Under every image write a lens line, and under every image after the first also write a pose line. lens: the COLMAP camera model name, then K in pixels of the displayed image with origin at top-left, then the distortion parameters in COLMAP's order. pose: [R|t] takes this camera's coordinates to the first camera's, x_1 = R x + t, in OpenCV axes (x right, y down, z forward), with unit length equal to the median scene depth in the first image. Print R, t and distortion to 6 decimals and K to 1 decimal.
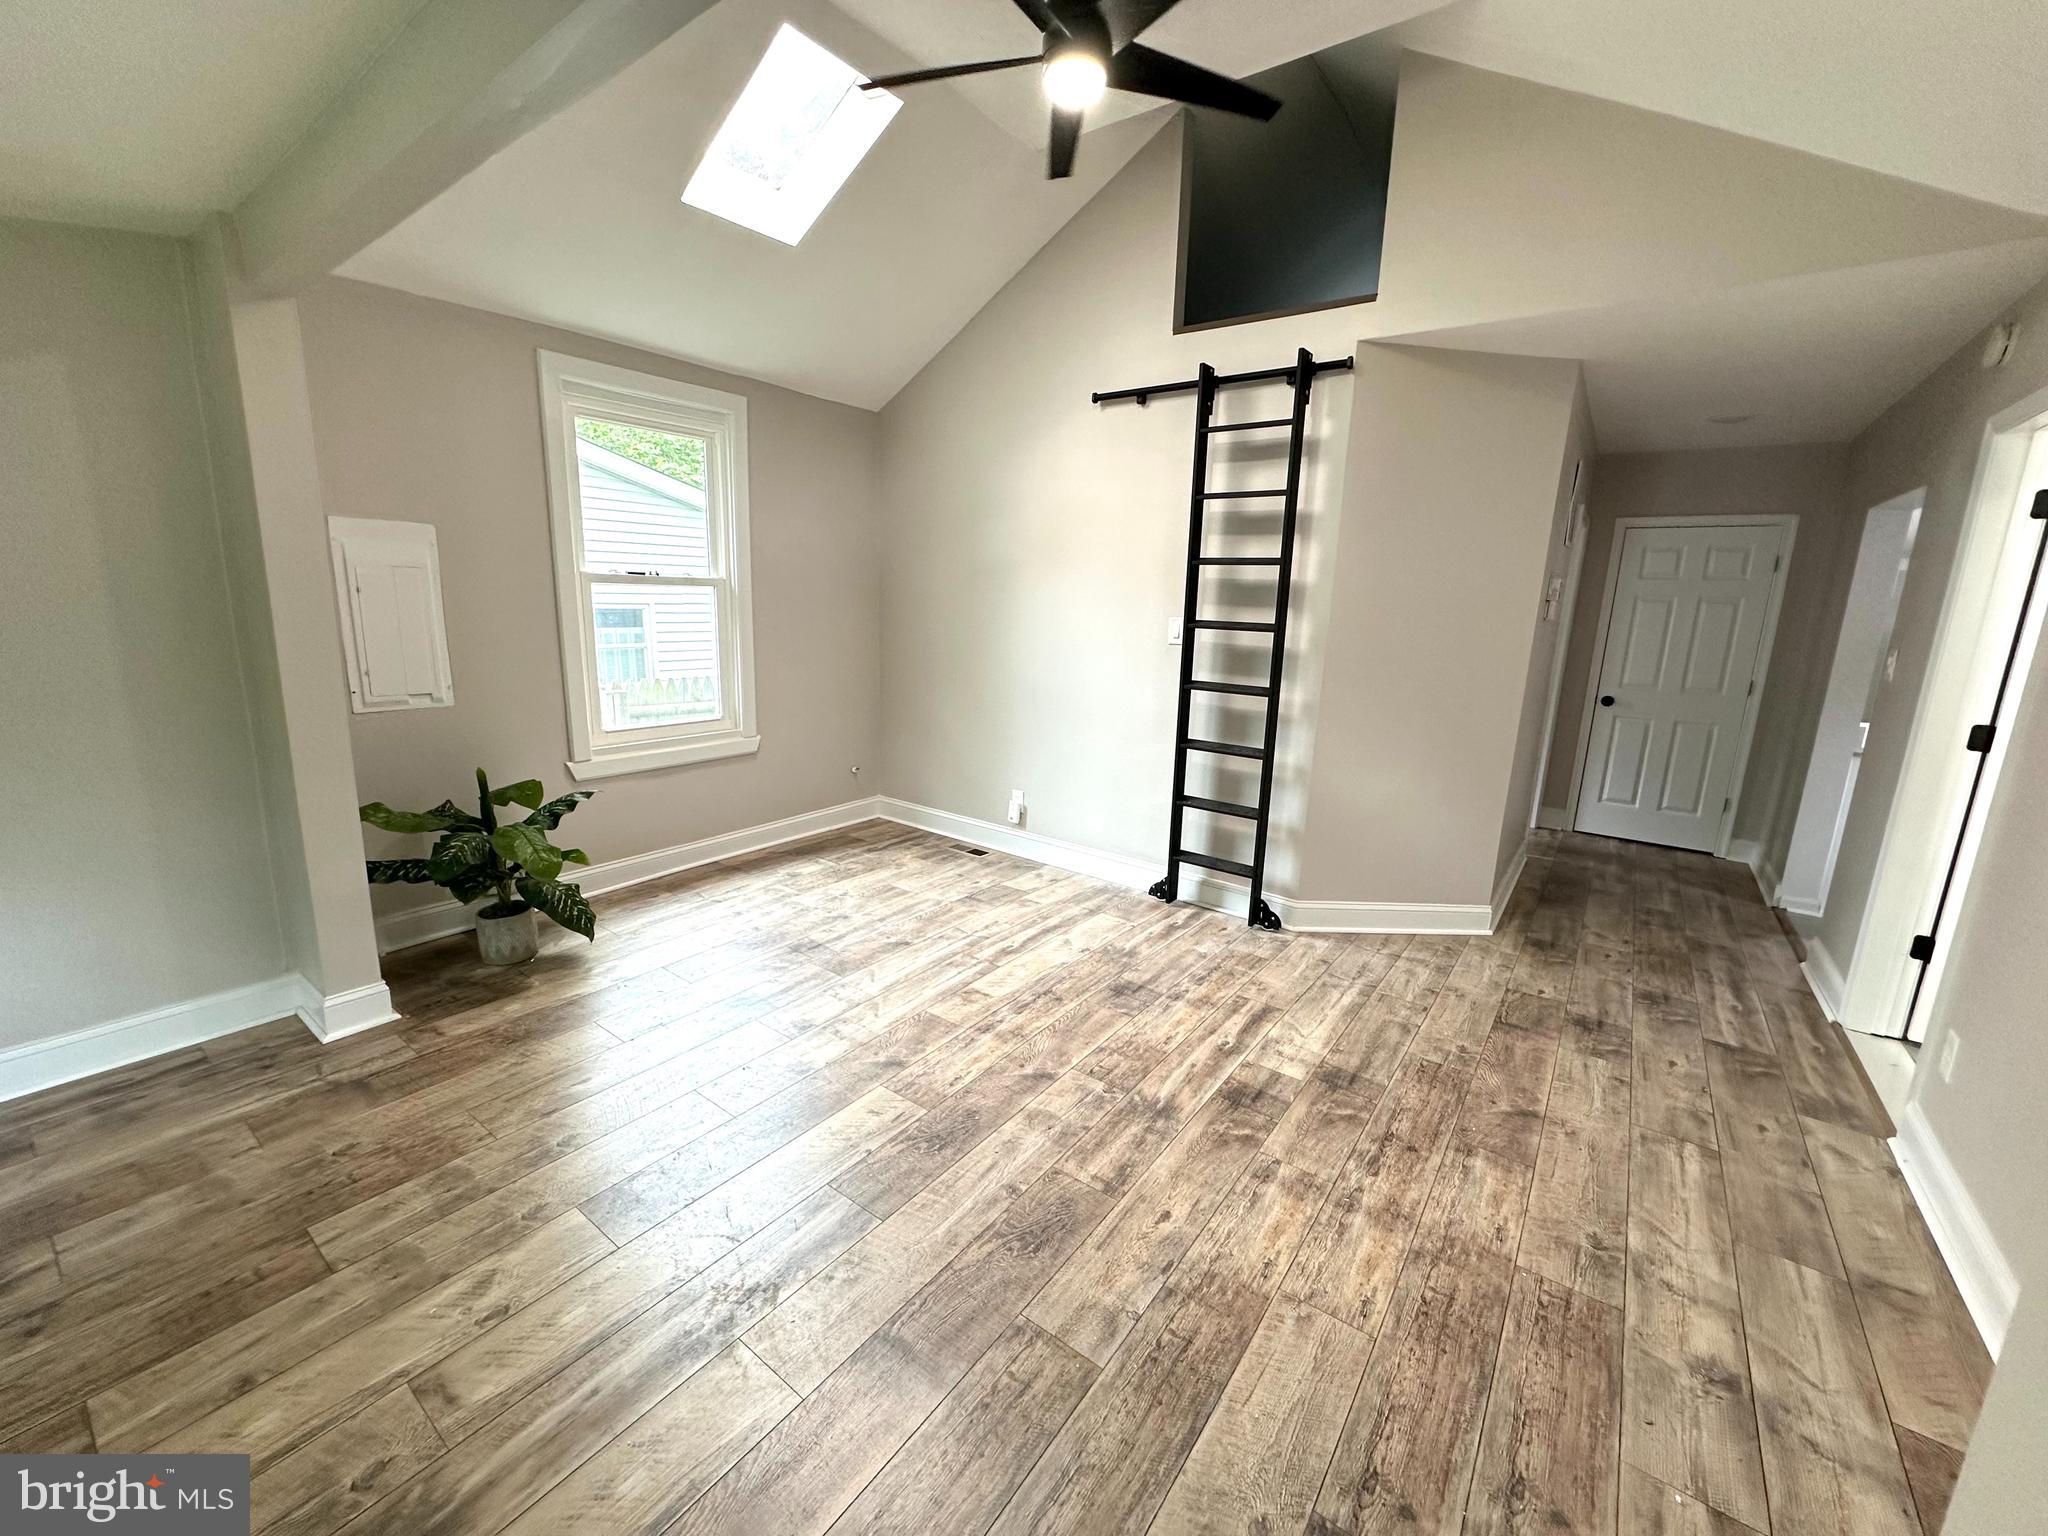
lens RADIAL K [[816.0, 0, 1025.4], [0, 816.0, 768.3], [0, 0, 1]] dist [-0.004274, 0.000996]
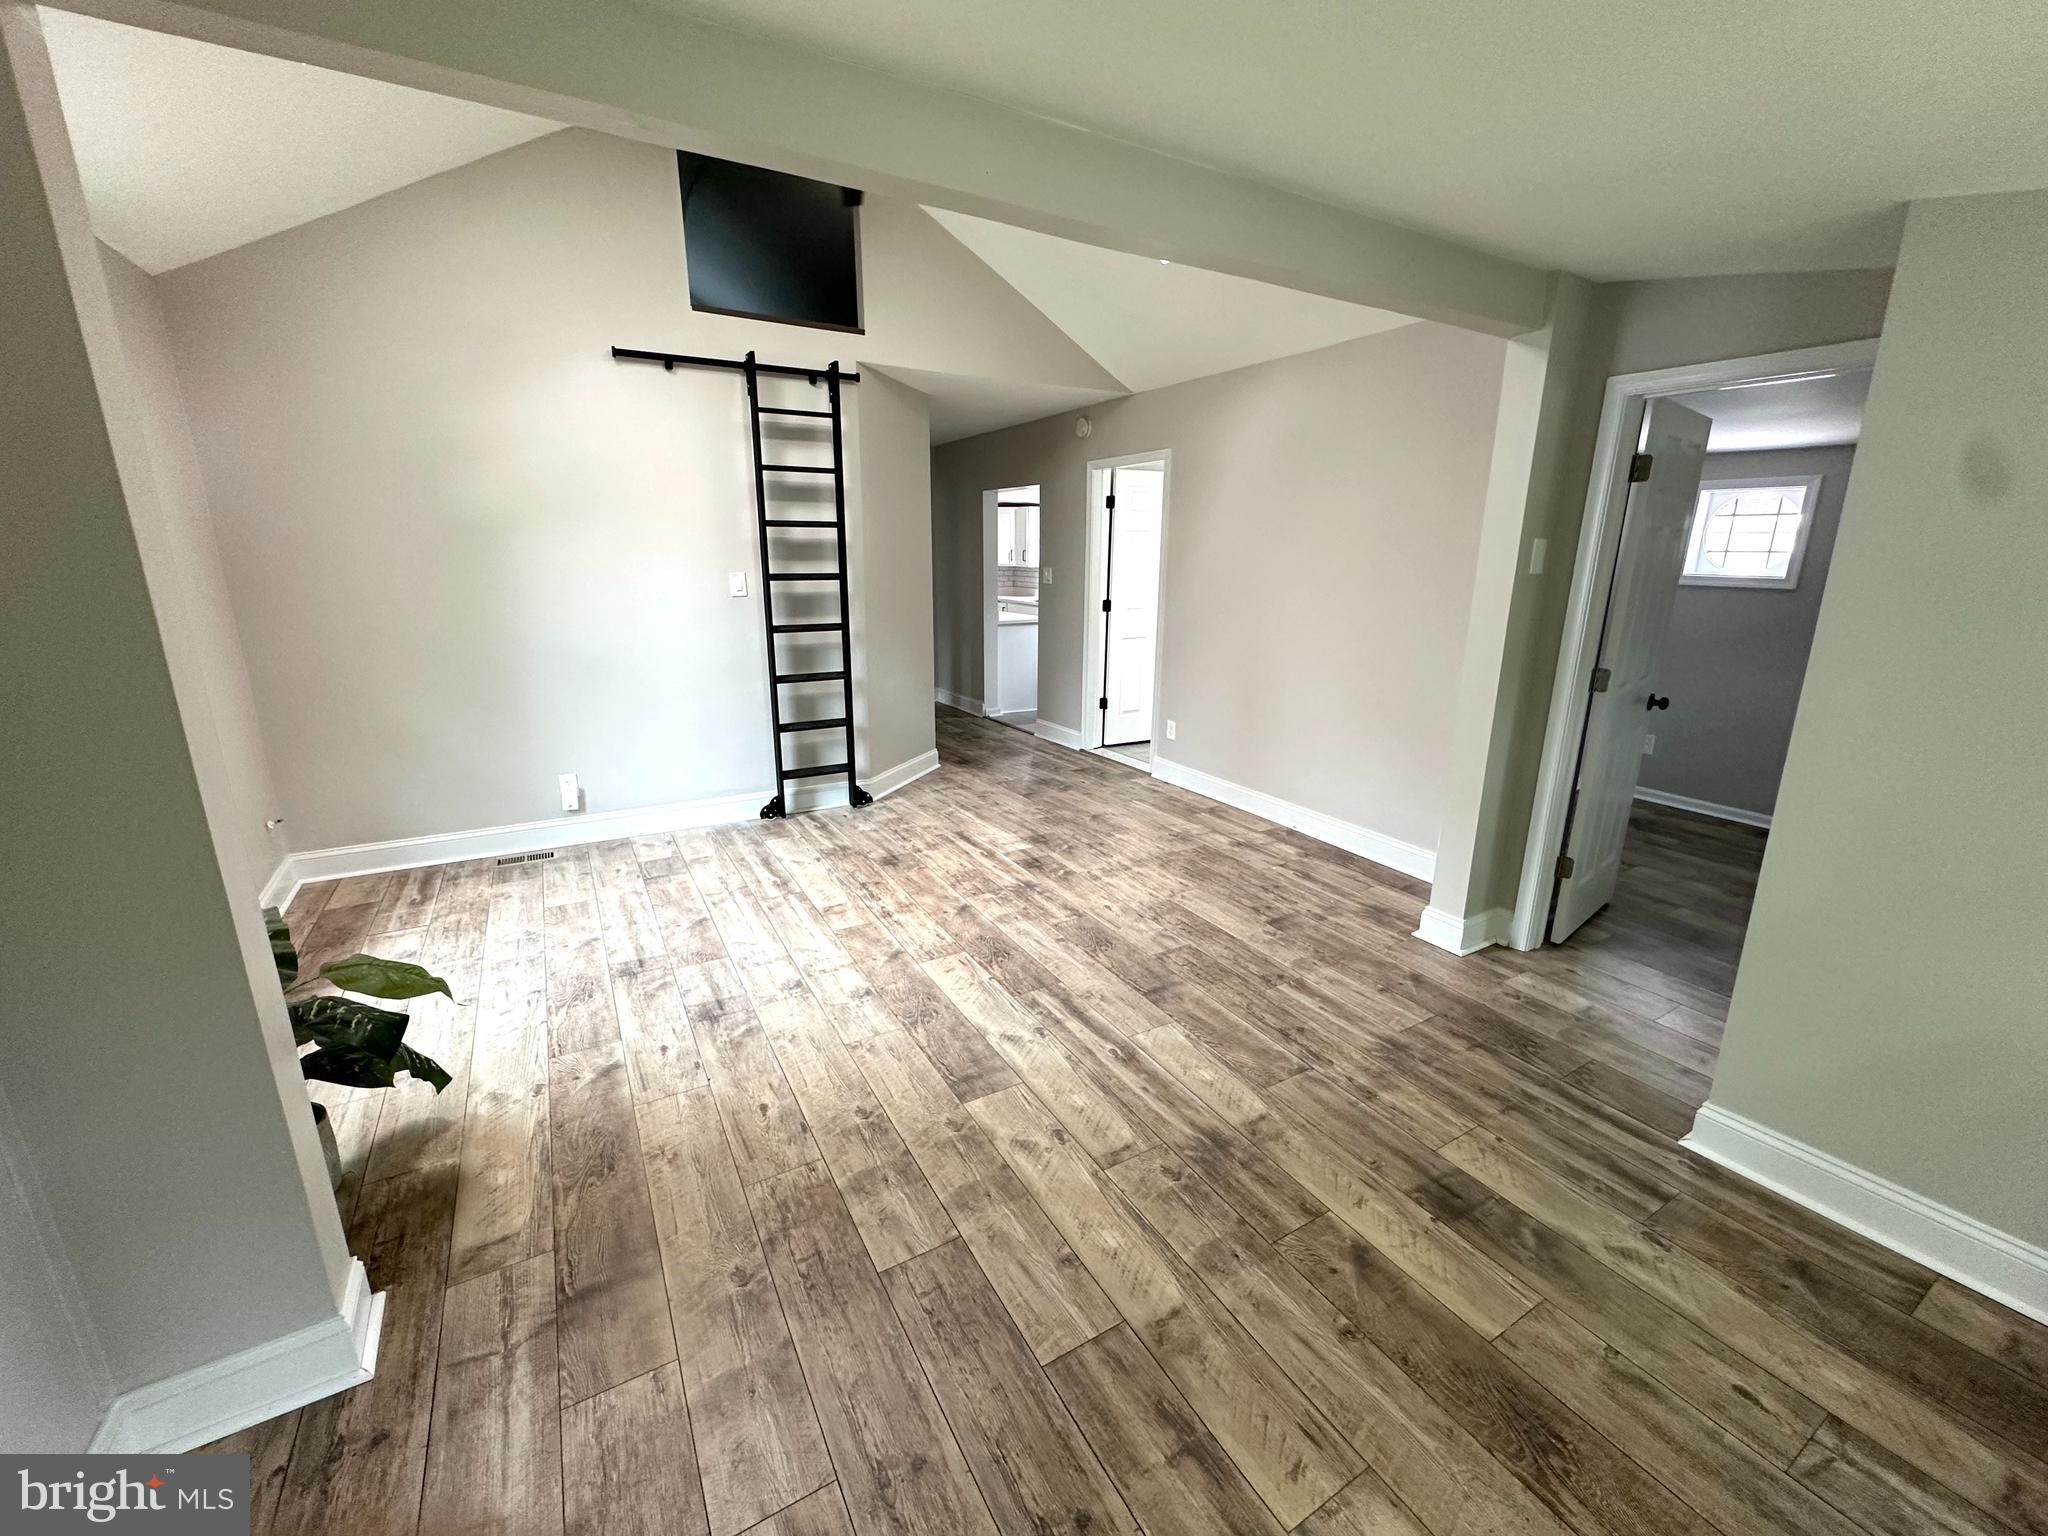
lens RADIAL K [[816.0, 0, 1019.5], [0, 816.0, 772.1], [0, 0, 1]] dist [-0.004274, 0.000996]
pose [[0.396267, -0.272577, 0.876741, -0.984835], [0.196410, 0.957976, 0.209060, -0.107881], [-0.896881, 0.089357, 0.433151, 0.253577]]
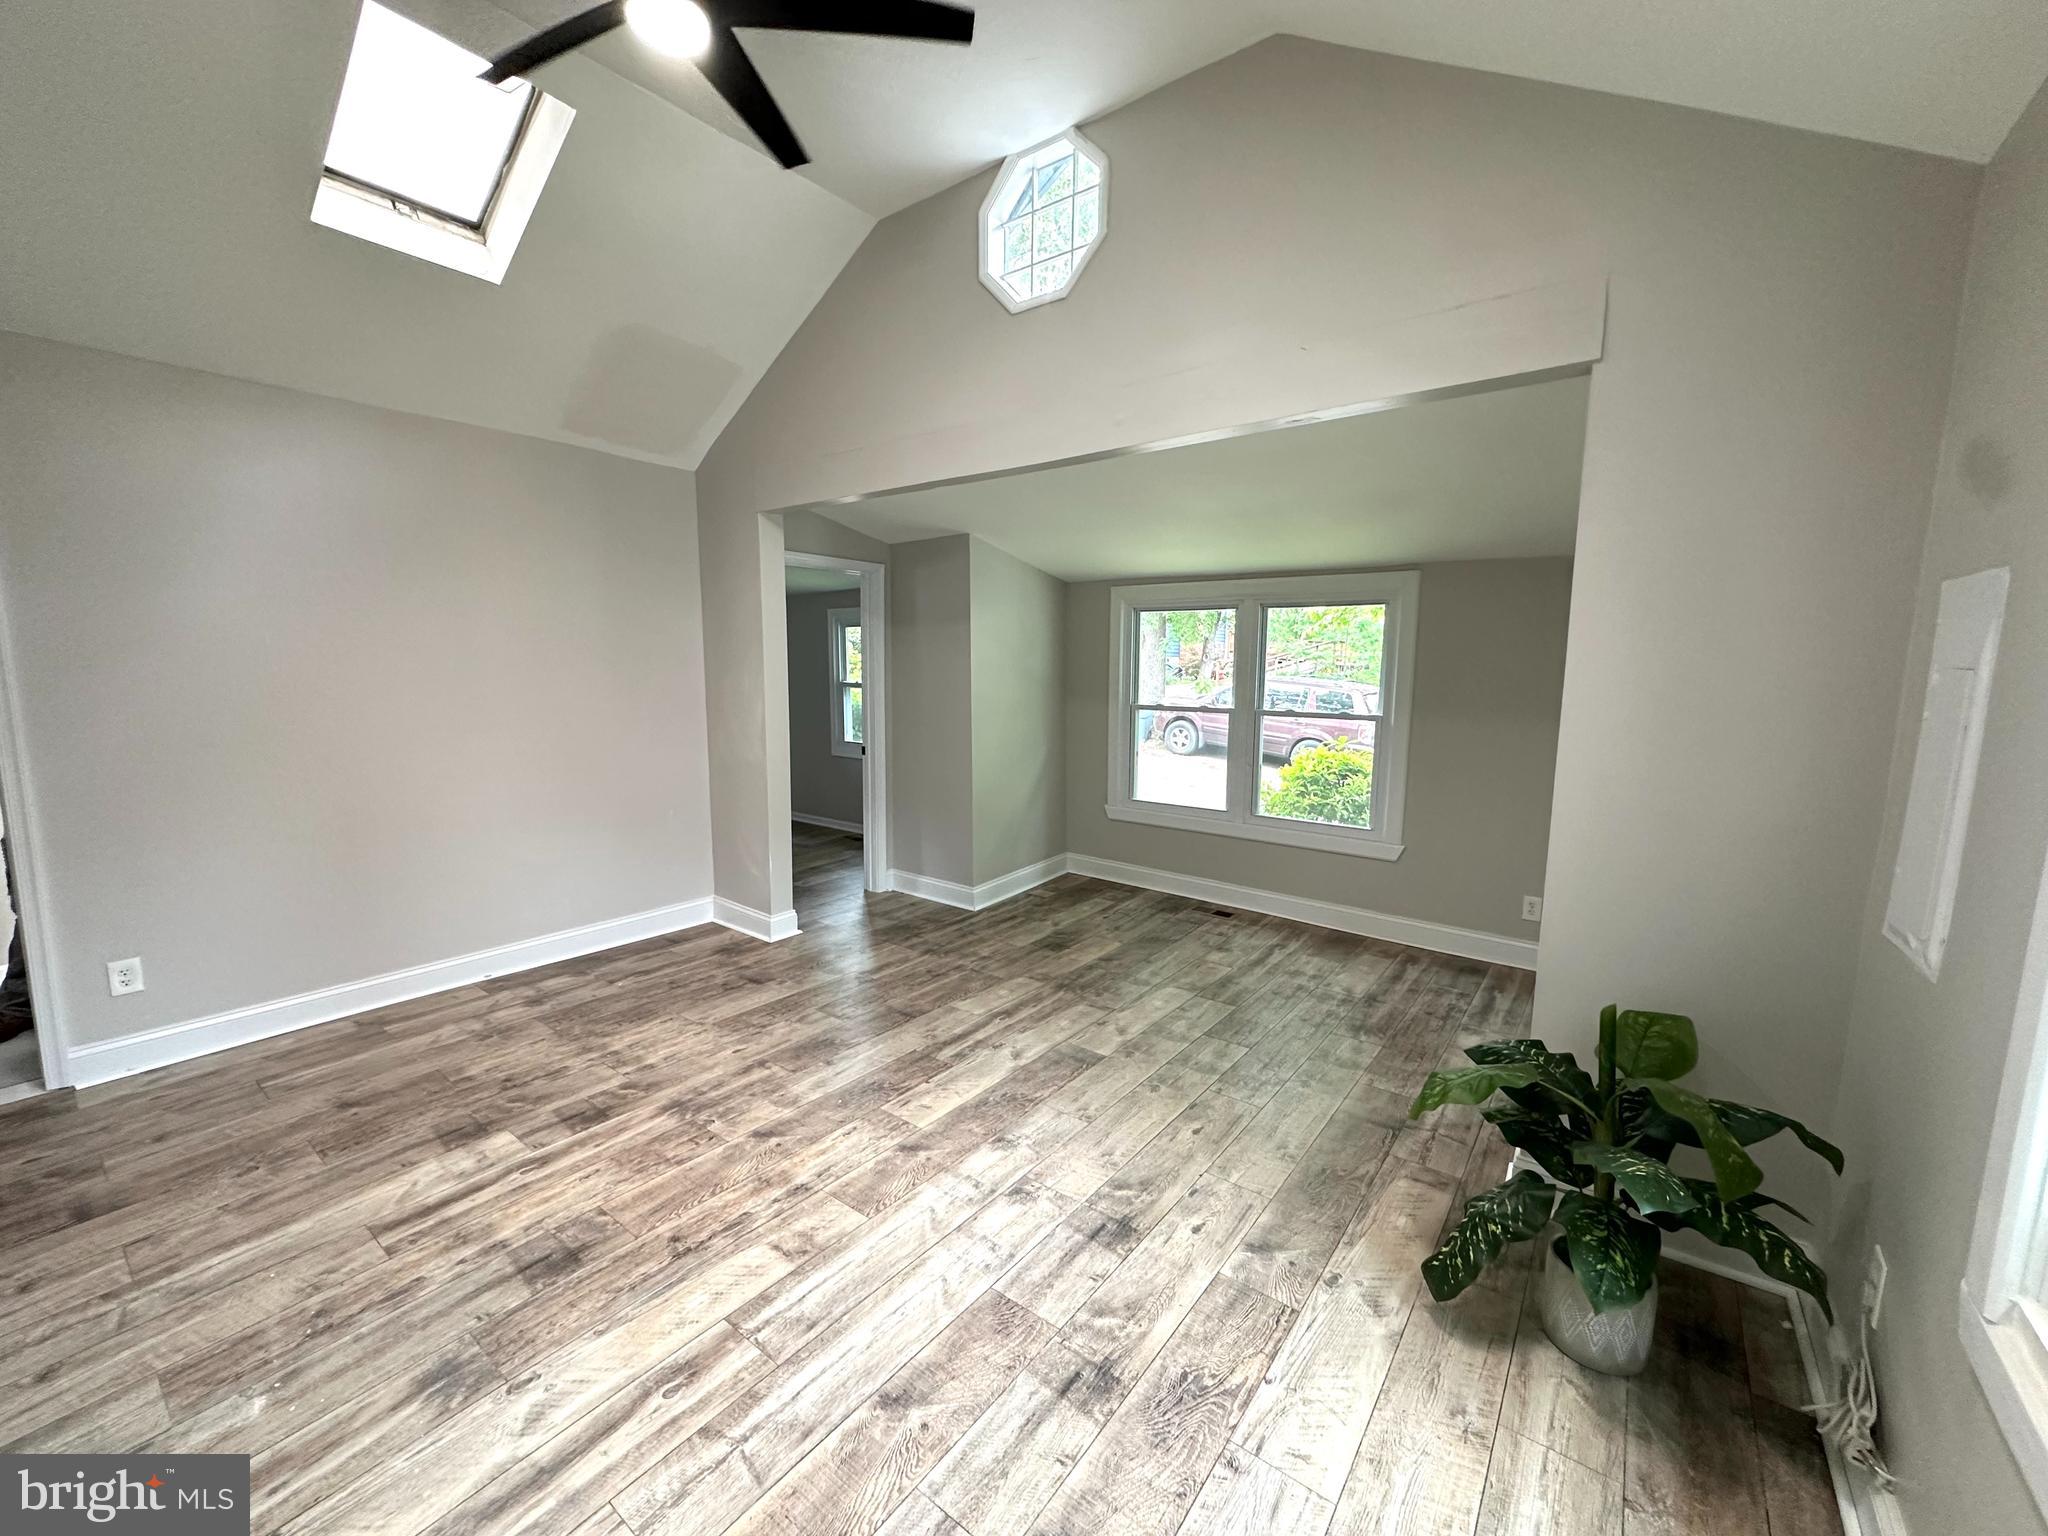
lens RADIAL K [[816.0, 0, 1028.0], [0, 816.0, 770.2], [0, 0, 1]] dist [-0.004274, 0.000996]
pose [[-0.999097, -0.042422, 0.002443, -0.259547], [-0.039148, 0.941284, 0.335339, -0.359591], [-0.016525, 0.334940, -0.942094, 1.601802]]
